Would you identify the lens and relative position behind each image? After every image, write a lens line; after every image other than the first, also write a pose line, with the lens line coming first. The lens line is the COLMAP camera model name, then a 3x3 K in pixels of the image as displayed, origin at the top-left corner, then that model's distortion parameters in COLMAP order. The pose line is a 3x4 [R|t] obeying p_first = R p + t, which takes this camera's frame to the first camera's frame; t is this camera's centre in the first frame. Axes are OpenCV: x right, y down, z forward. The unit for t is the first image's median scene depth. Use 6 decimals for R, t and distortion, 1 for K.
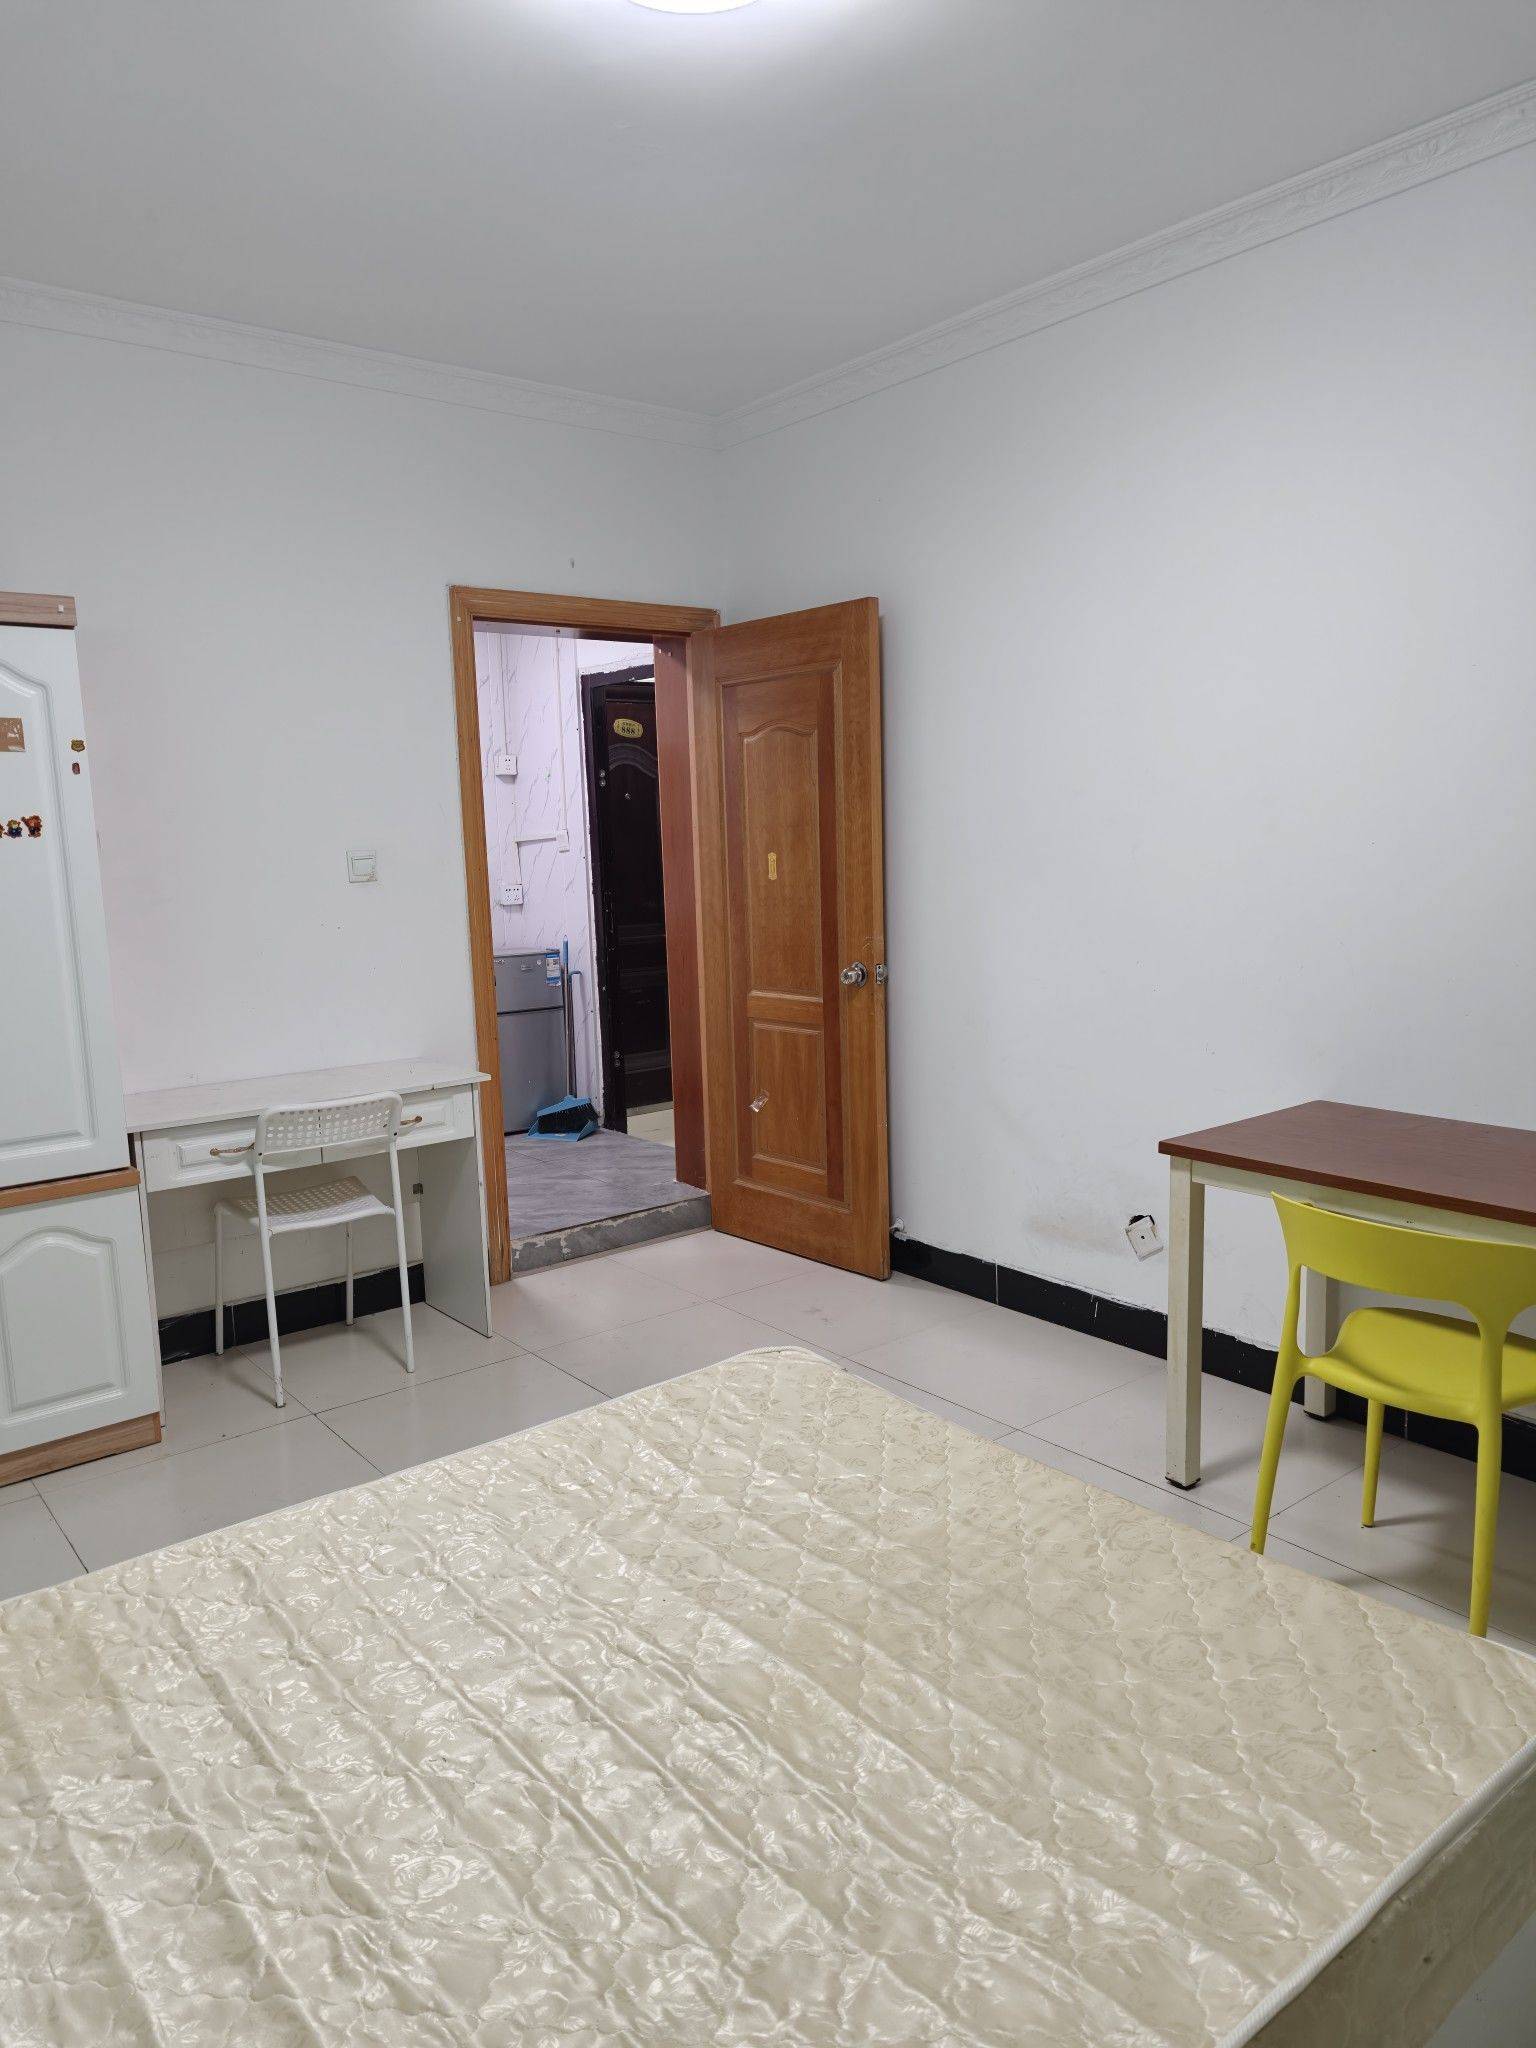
lens RADIAL K [[1378.1, 0, 759.0], [0, 1378.1, 1022.1], [0, 0, 1]] dist [0.003517, -0.001837]
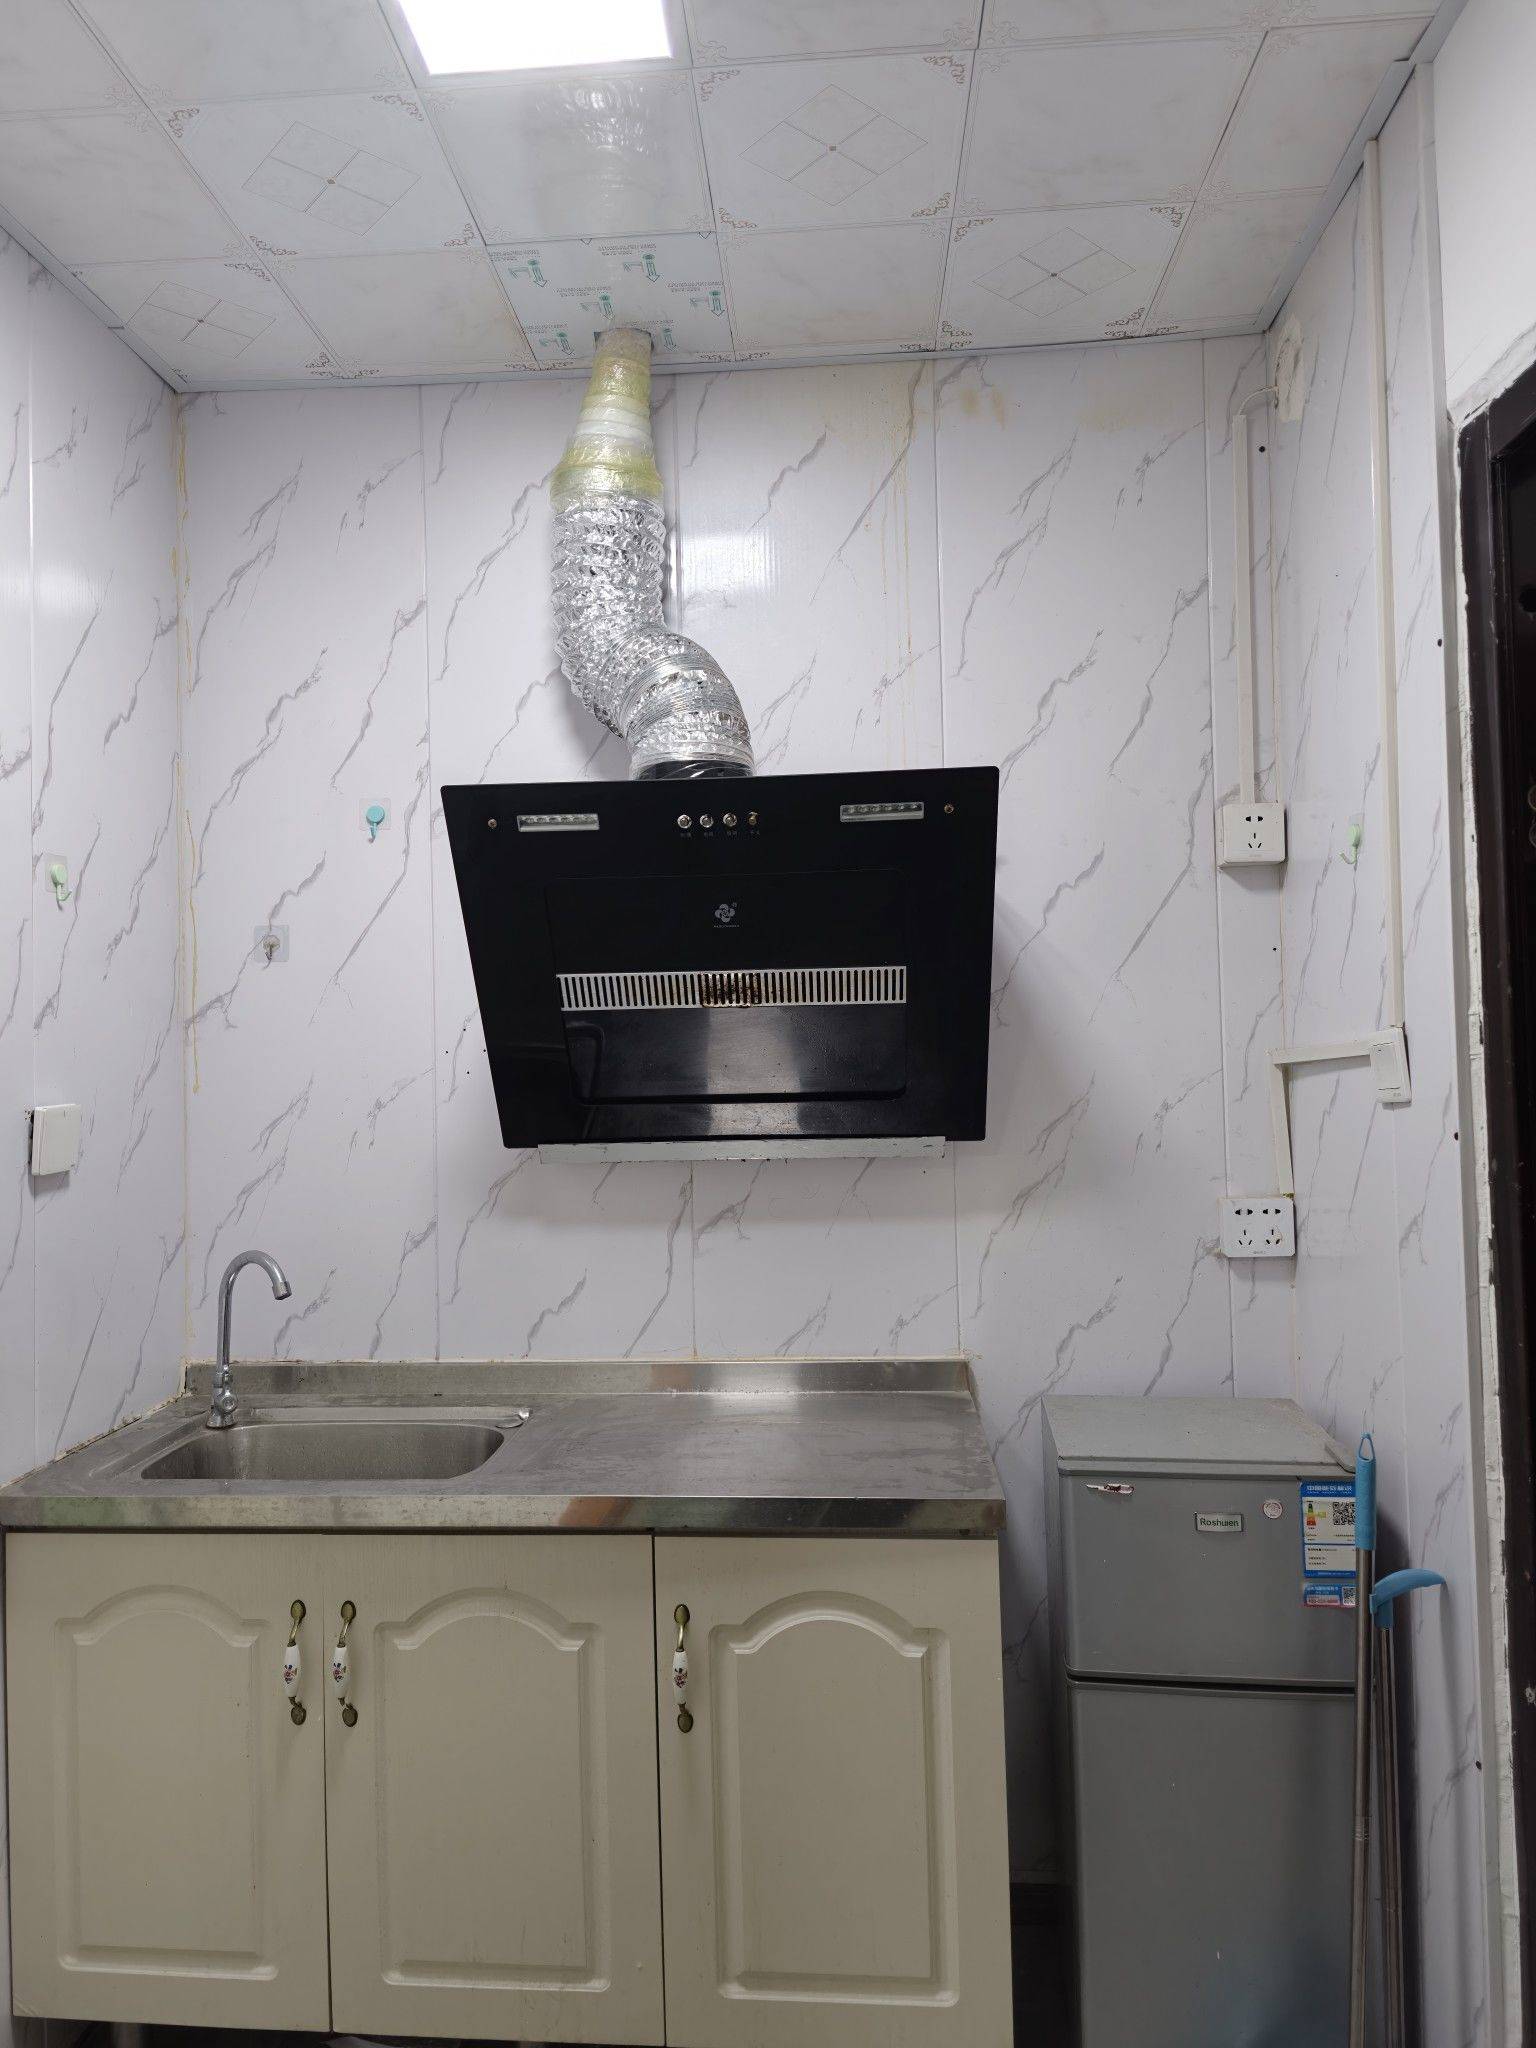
lens RADIAL K [[1378.1, 0, 759.0], [0, 1378.1, 1022.1], [0, 0, 1]] dist [0.003517, -0.001837]
pose [[0.739259, -0.003871, -0.673410, -0.047831], [-0.093393, 0.989731, -0.108214, -0.094132], [0.666913, 0.142890, 0.731306, 0.679263]]
